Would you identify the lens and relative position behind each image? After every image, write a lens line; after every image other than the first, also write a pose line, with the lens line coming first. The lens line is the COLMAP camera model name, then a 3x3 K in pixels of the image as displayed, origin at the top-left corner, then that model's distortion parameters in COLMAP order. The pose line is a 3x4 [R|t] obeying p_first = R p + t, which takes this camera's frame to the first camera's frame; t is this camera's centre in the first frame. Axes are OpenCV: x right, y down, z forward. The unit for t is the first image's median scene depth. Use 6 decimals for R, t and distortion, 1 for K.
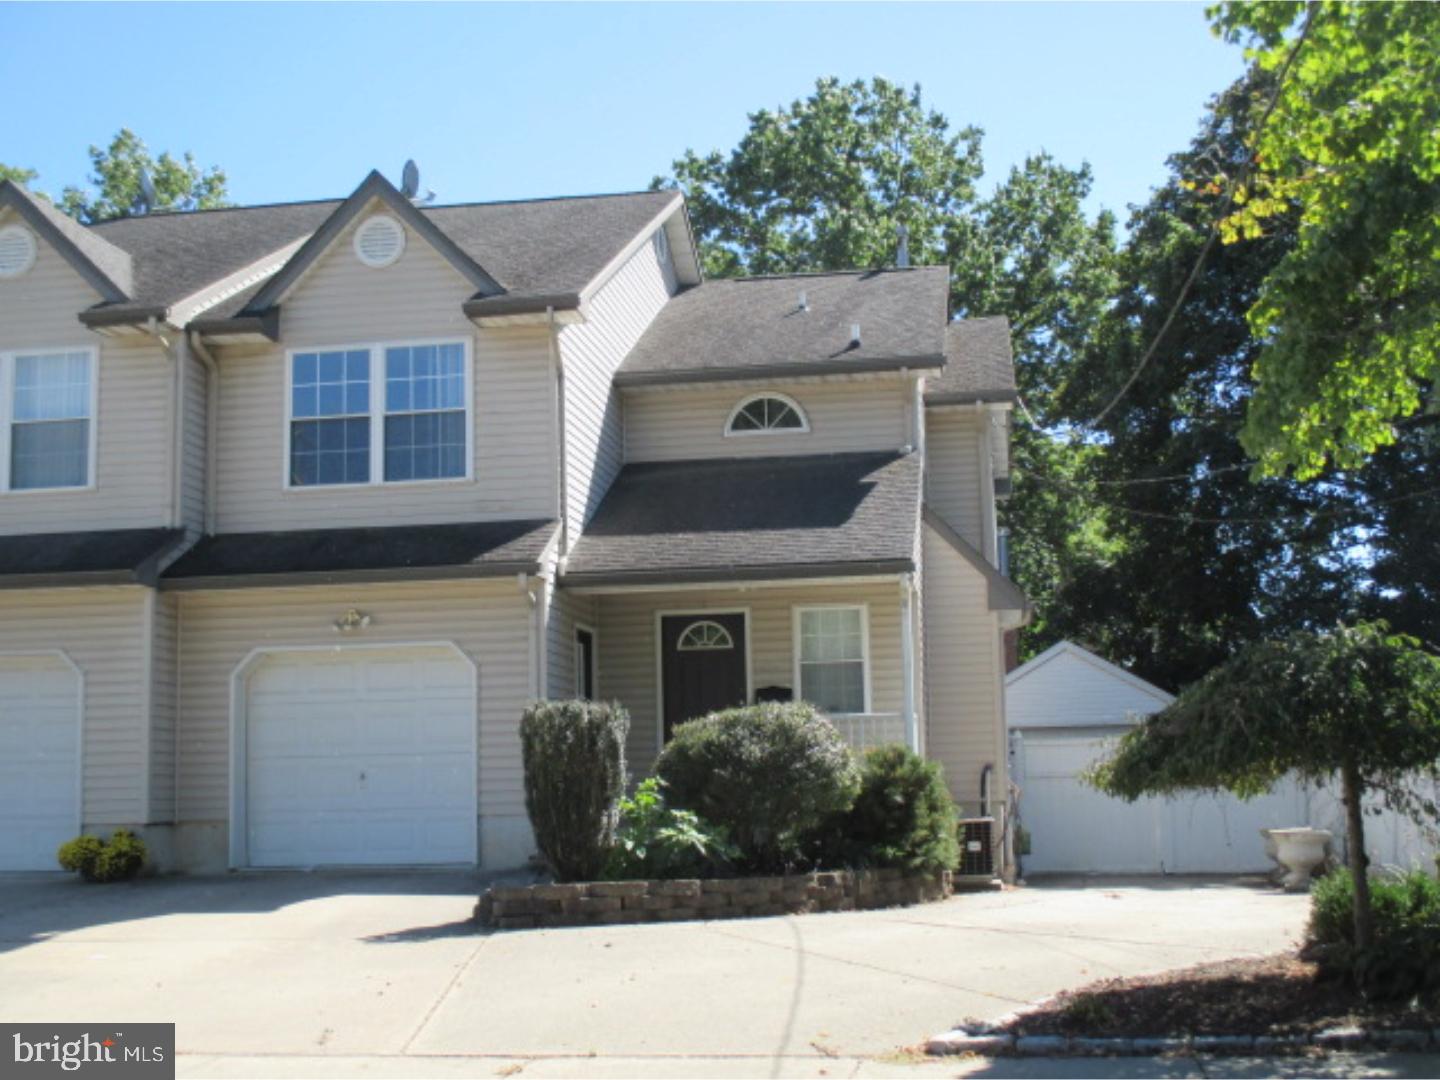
lens RADIAL K [[1863.5, 0, 721.4], [0, 1863.5, 536.0], [0, 0, 1]] dist [-0.017233, 0.000000]
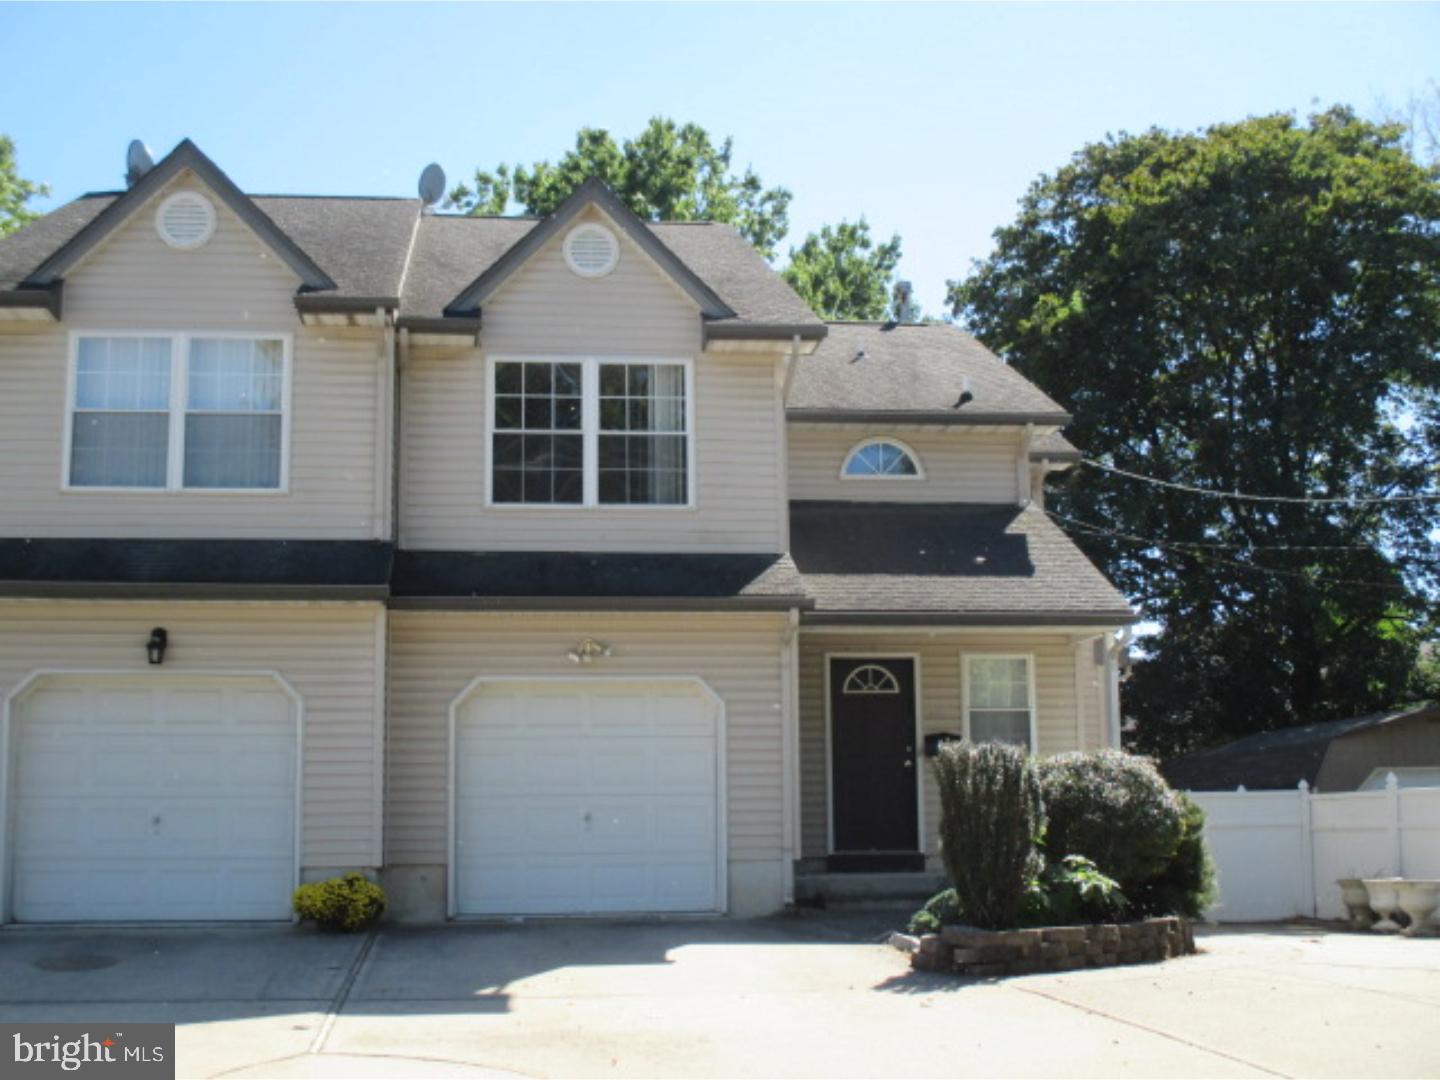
lens RADIAL K [[1863.5, 0, 720.8], [0, 1863.5, 542.2], [0, 0, 1]] dist [-0.017233, 0.000000]
pose [[0.957730, 0.055443, 0.282274, -0.384692], [-0.048107, 0.998302, -0.032859, 0.017761], [-0.283617, 0.017891, 0.958771, 0.079259]]
